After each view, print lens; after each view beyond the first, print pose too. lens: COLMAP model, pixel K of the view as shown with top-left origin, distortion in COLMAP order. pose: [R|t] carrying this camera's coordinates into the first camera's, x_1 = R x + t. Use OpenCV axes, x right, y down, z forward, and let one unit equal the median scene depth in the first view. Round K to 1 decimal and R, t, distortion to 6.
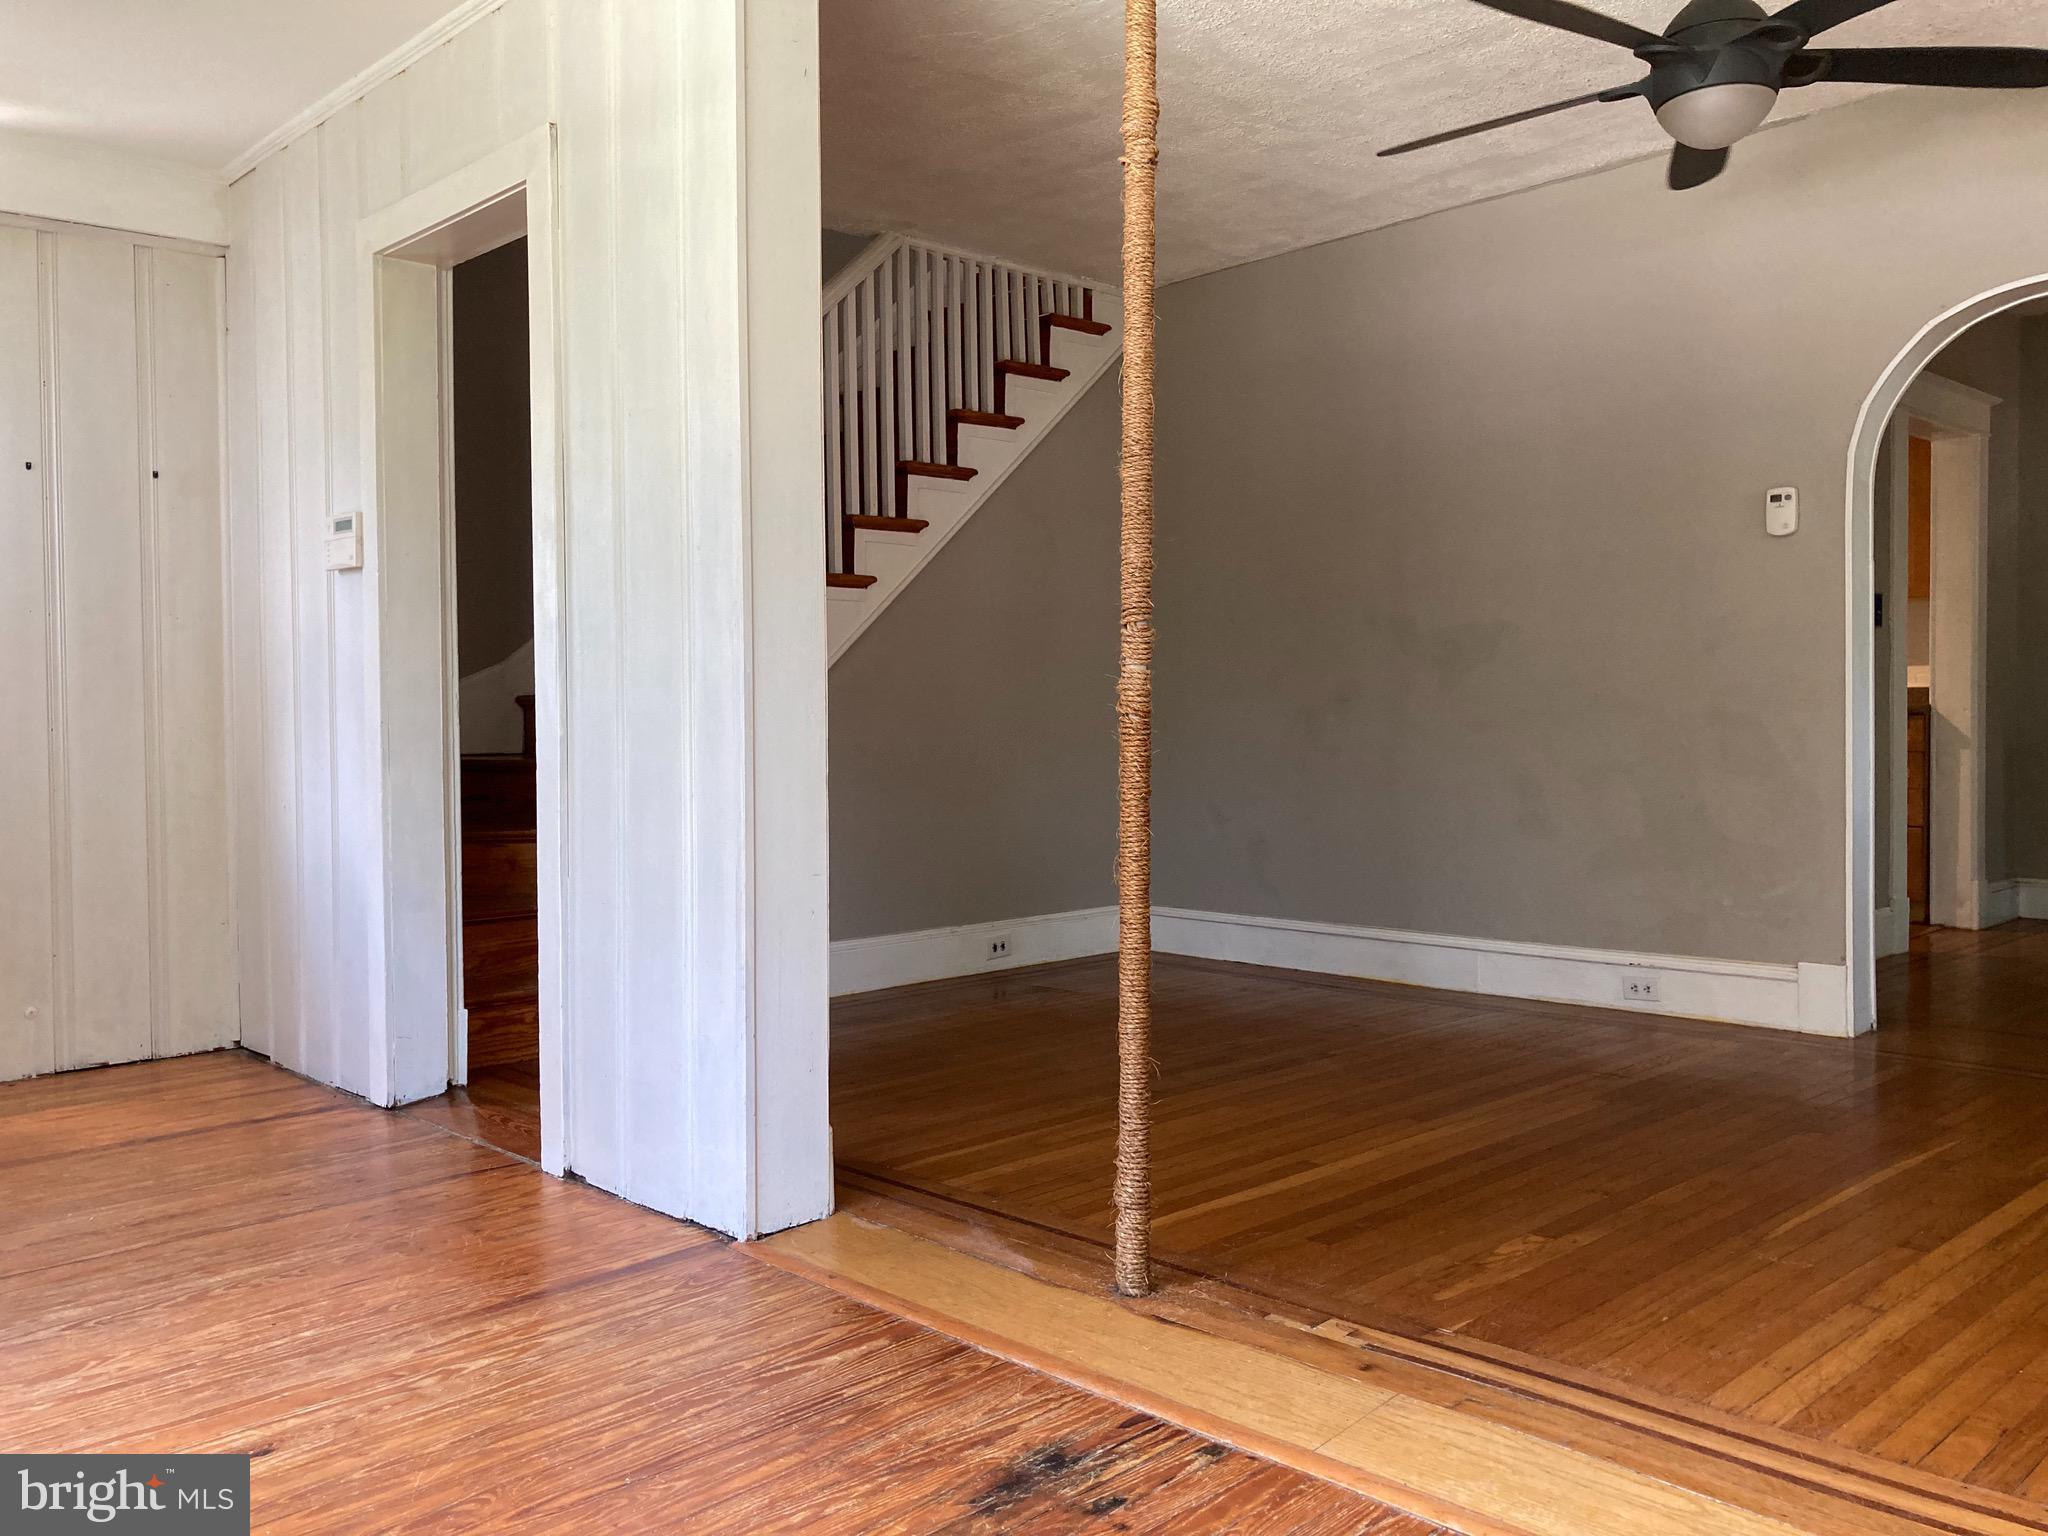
lens RADIAL K [[1703.7, 0, 1012.0], [0, 1703.7, 758.6], [0, 0, 1]] dist [0.041680, -0.059787]
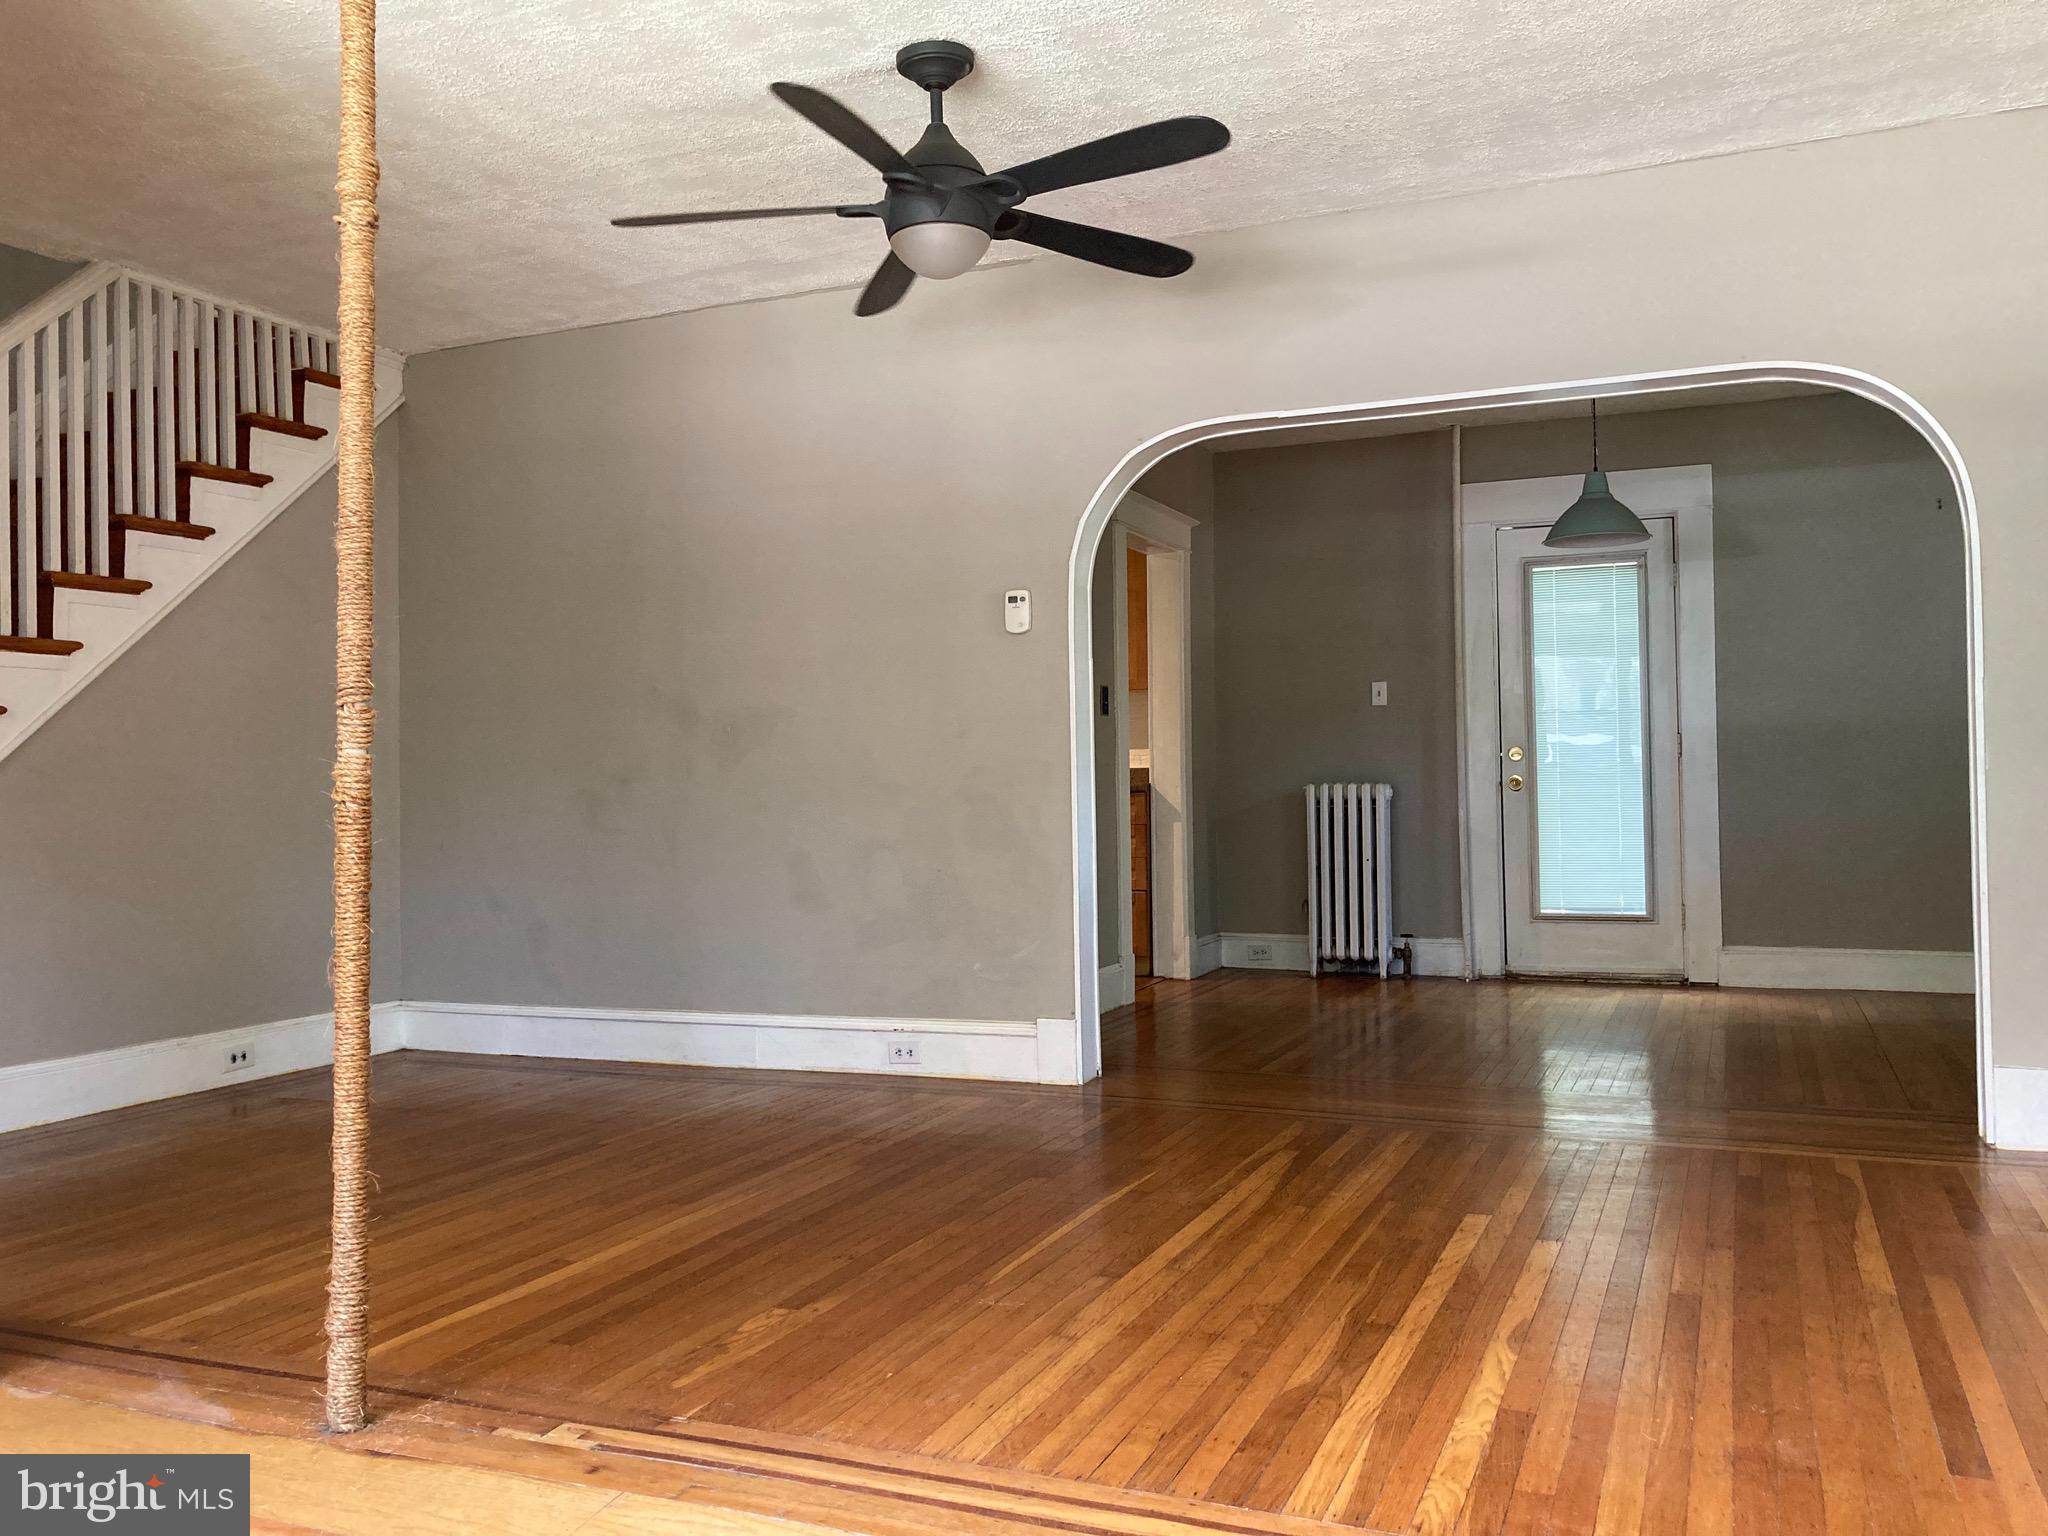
lens RADIAL K [[1703.7, 0, 1020.1], [0, 1703.7, 761.7], [0, 0, 1]] dist [0.041680, -0.059787]
pose [[0.917302, 0.001832, 0.398187, 0.018051], [0.015977, 0.999015, -0.041401, -0.001808], [-0.397871, 0.044339, 0.916369, -0.005025]]
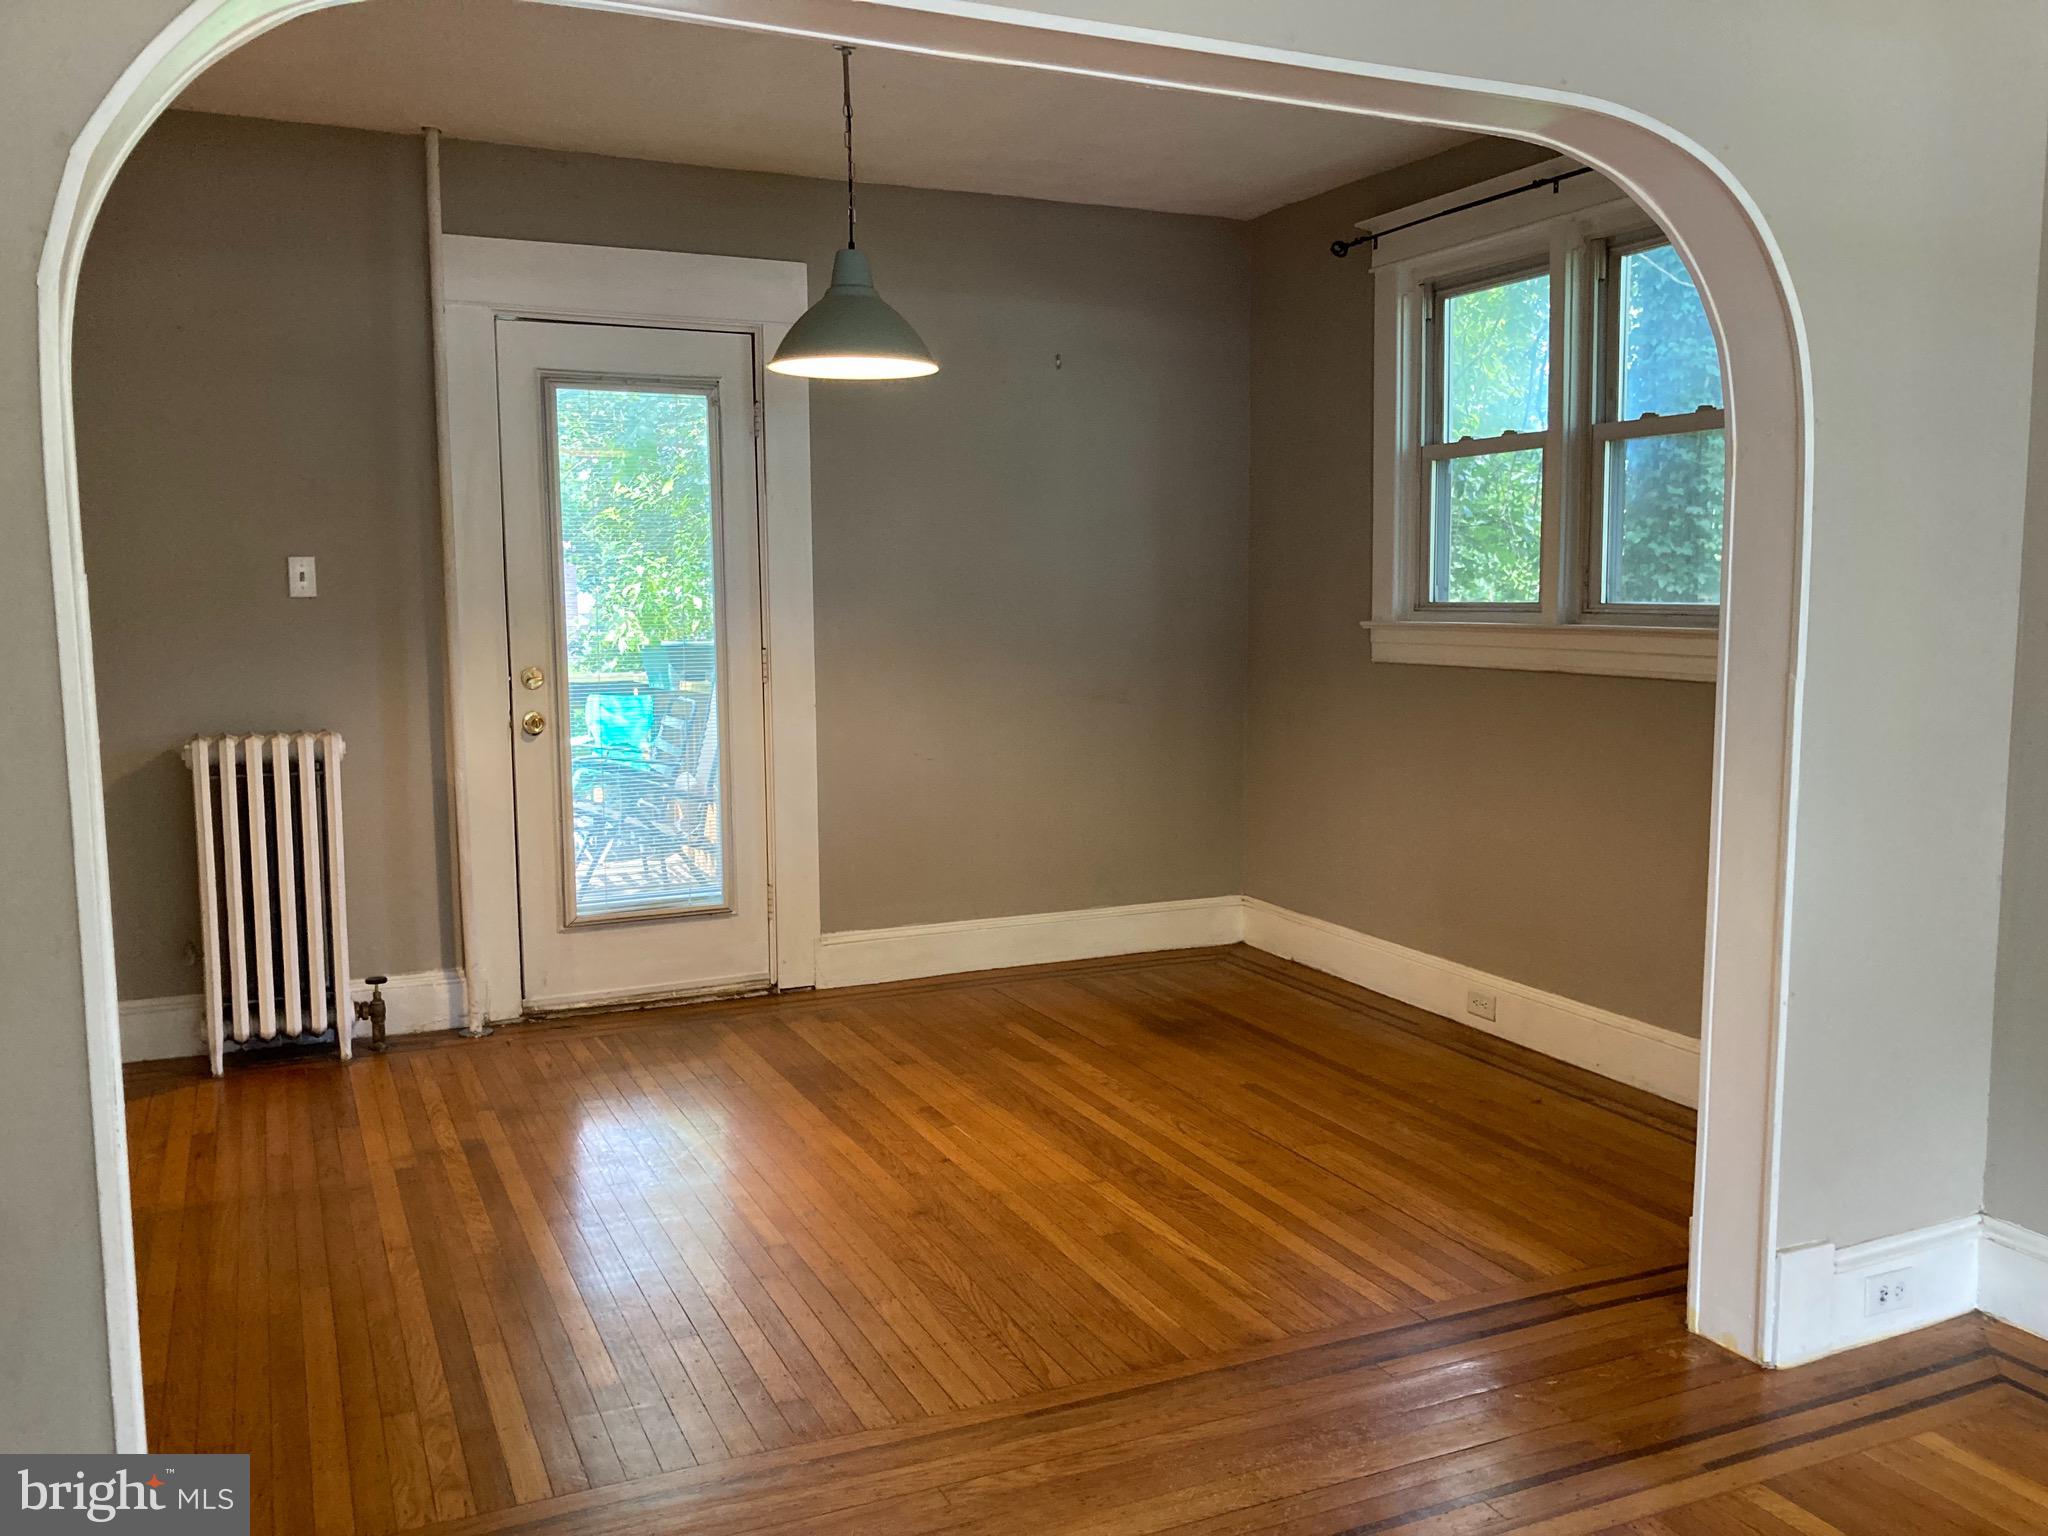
lens RADIAL K [[1703.7, 0, 1041.7], [0, 1703.7, 788.7], [0, 0, 1]] dist [0.041680, -0.059787]
pose [[0.324706, -0.097849, 0.940740, 0.381174], [0.029996, 0.995199, 0.093160, -0.173540], [-0.945339, -0.002031, 0.326082, 1.291875]]
